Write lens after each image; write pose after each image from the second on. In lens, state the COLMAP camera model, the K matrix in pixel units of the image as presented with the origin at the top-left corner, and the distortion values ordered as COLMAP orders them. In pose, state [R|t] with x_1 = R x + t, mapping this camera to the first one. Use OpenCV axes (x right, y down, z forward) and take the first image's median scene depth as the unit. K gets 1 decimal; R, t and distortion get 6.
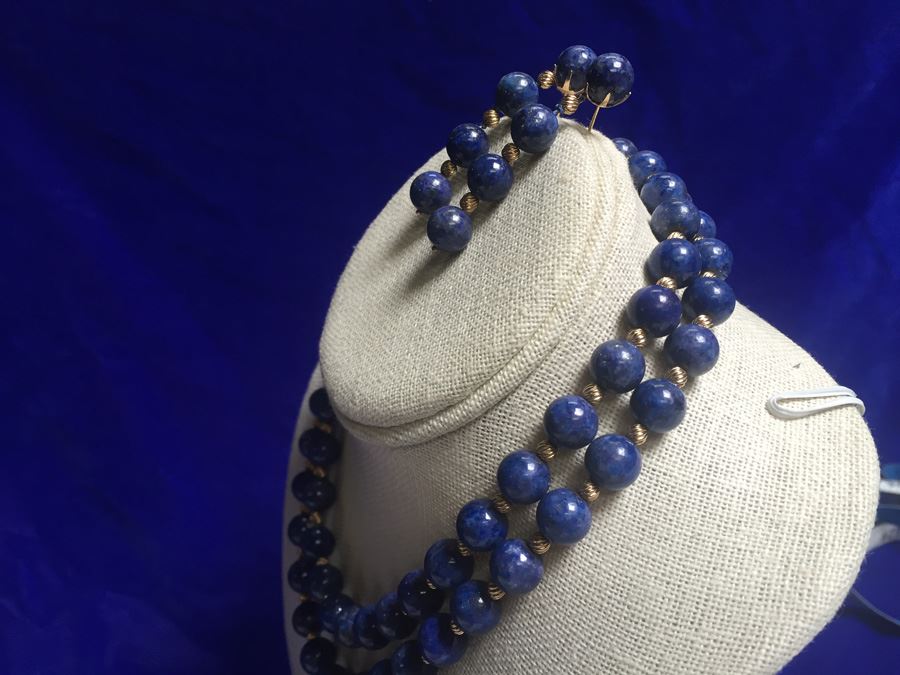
lens RADIAL K [[811.0, 0, 450.0], [0, 811.0, 337.5], [0, 0, 1]] dist [0.072547, -0.005733]
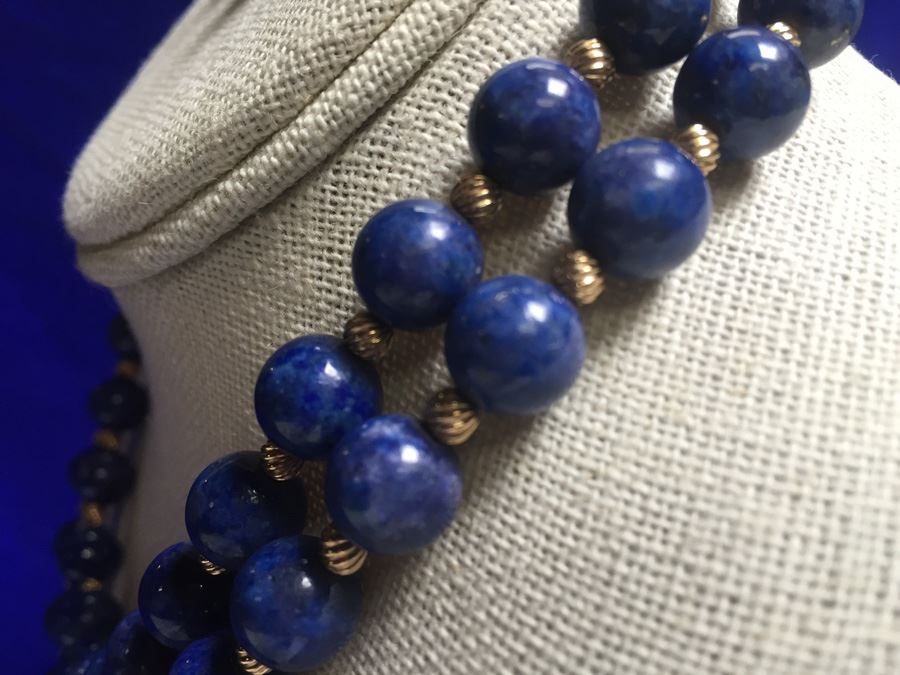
lens RADIAL K [[820.7, 0, 450.0], [0, 820.7, 337.5], [0, 0, 1]] dist [0.084601, -0.191182]
pose [[0.998173, 0.026180, 0.054455, 0.082794], [-0.018829, 0.991154, -0.131376, 0.255373], [-0.057413, 0.130111, 0.989836, 0.579870]]
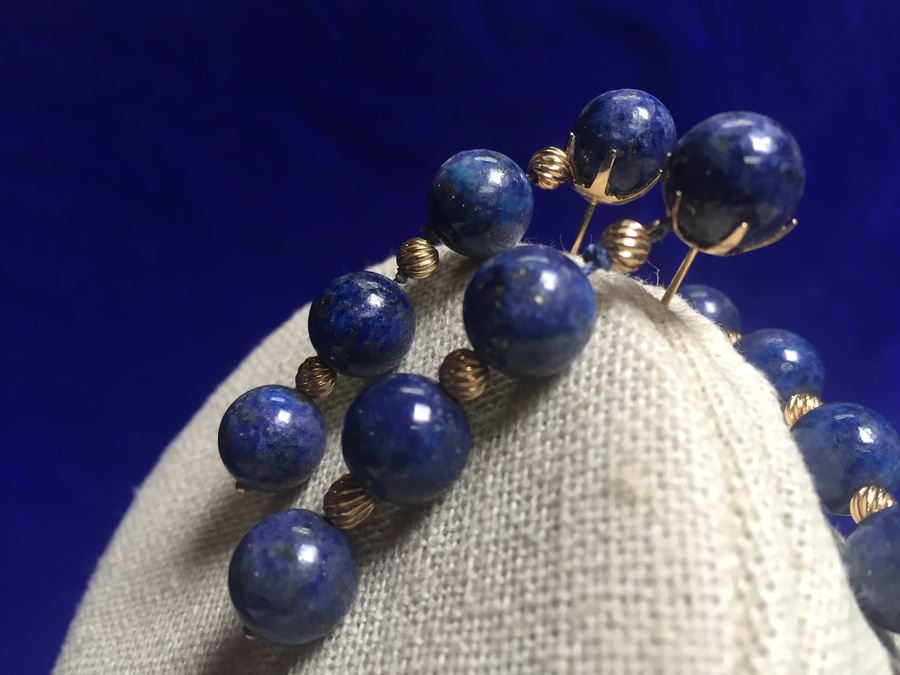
lens RADIAL K [[820.7, 0, 450.0], [0, 820.7, 337.5], [0, 0, 1]] dist [0.084601, -0.191182]
pose [[0.998557, 0.008151, 0.053088, 0.054814], [-0.005541, 0.998777, -0.049127, -0.250370], [-0.053423, 0.048762, 0.997381, 0.708294]]
